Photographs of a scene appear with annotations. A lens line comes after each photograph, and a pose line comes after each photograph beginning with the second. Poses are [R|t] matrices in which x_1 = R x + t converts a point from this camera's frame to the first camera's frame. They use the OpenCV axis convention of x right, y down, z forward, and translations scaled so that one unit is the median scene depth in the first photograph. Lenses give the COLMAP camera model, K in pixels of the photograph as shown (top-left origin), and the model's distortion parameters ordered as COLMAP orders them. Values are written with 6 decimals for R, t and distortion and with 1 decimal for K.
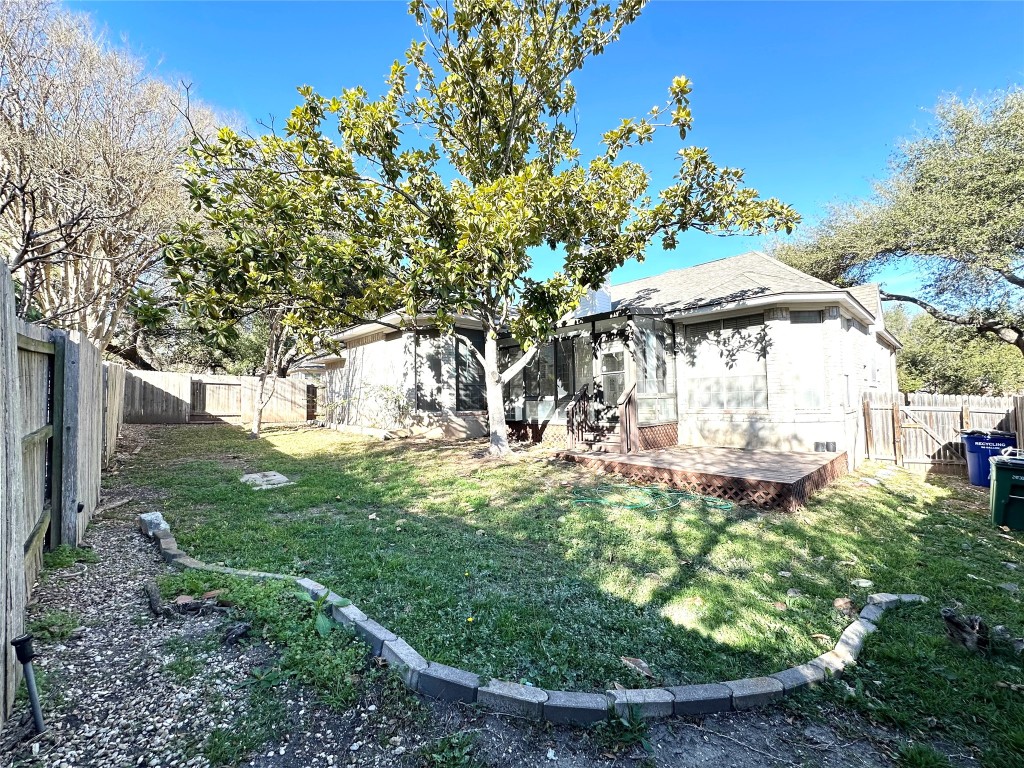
lens RADIAL K [[406.7, 0, 513.0], [0, 406.7, 386.6], [0, 0, 1]] dist [-0.000477, 0.000099]
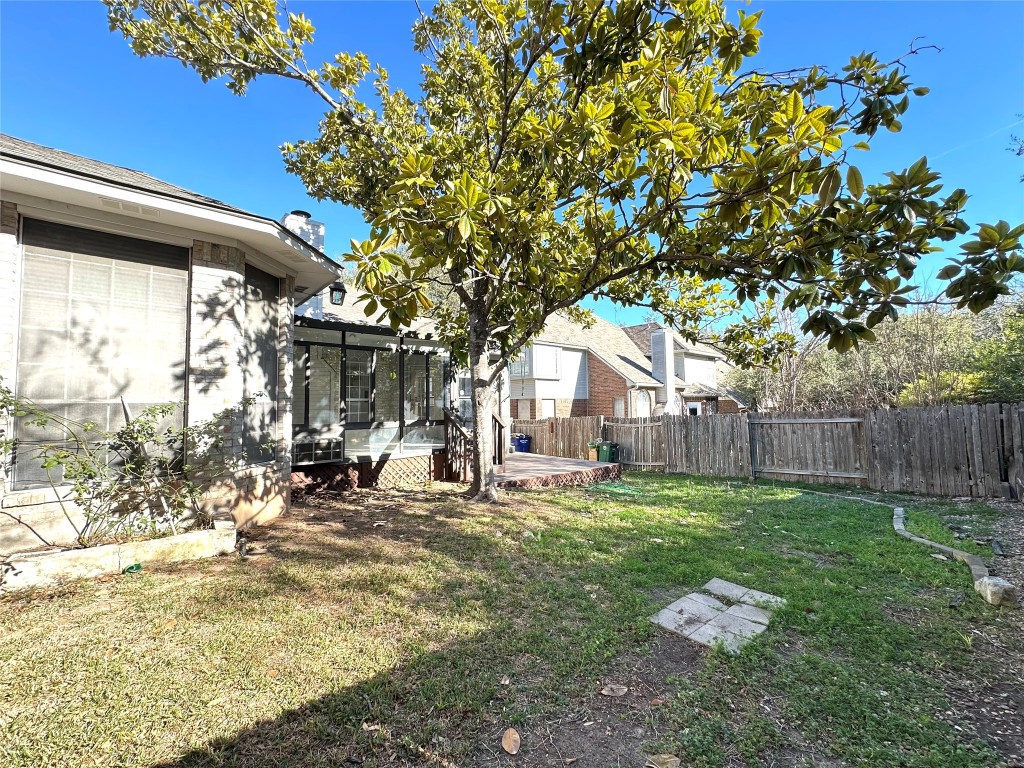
lens RADIAL K [[406.7, 0, 512.9], [0, 406.7, 381.3], [0, 0, 1]] dist [-0.000477, 0.000099]
pose [[0.036587, 0.075055, 0.996508, -0.649014], [-0.025393, 0.996923, -0.074154, -0.002152], [-0.999008, -0.022592, 0.038380, 0.718486]]
